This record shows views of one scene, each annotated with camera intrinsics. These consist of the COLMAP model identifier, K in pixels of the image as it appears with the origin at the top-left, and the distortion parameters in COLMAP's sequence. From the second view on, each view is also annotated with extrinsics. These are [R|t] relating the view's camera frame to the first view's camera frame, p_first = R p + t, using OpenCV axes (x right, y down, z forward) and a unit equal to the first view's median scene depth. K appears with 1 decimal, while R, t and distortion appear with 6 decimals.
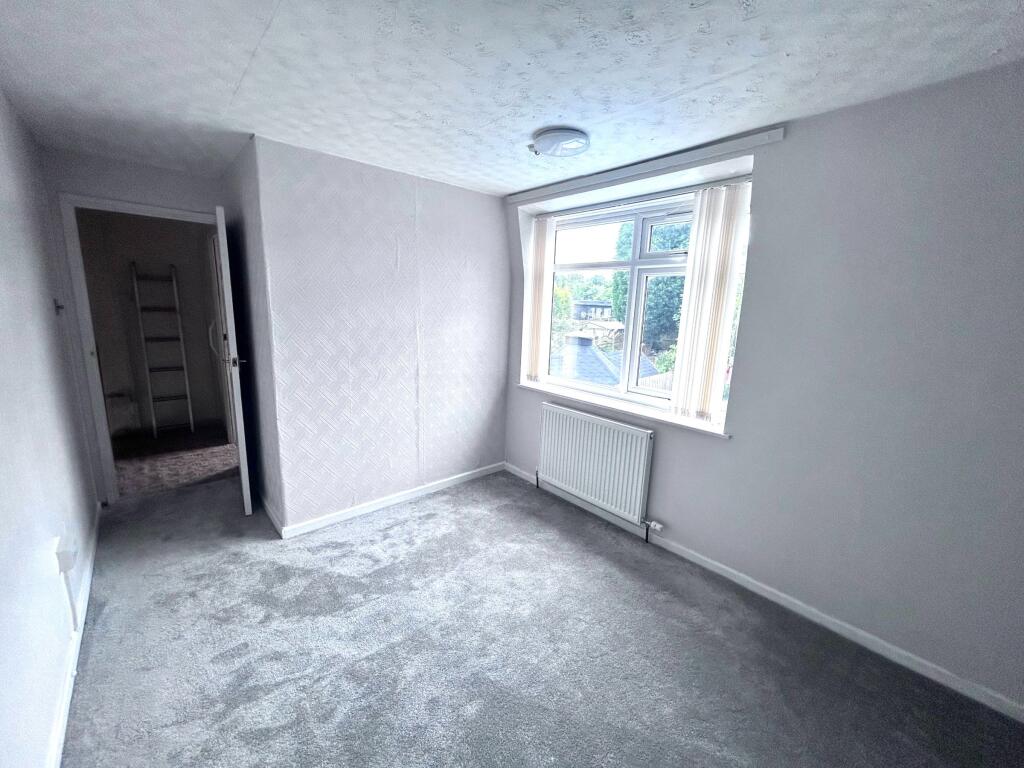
lens RADIAL K [[414.2, 0, 508.5], [0, 414.2, 385.4], [0, 0, 1]] dist [-0.000497, -0.000005]
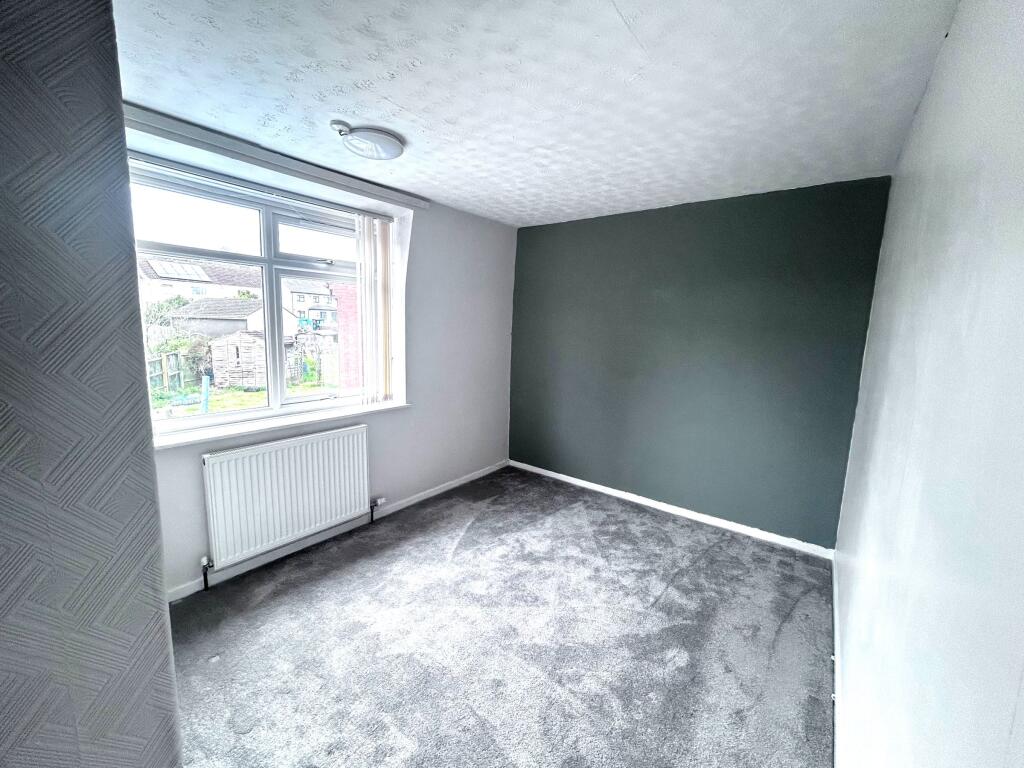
lens RADIAL K [[414.2, 0, 509.3], [0, 414.2, 385.2], [0, 0, 1]] dist [-0.000497, -0.000005]
pose [[-0.183523, -0.189959, 0.964487, -0.771874], [0.149518, 0.964341, 0.218381, -0.174806], [-0.971578, 0.184286, -0.148577, 0.766054]]
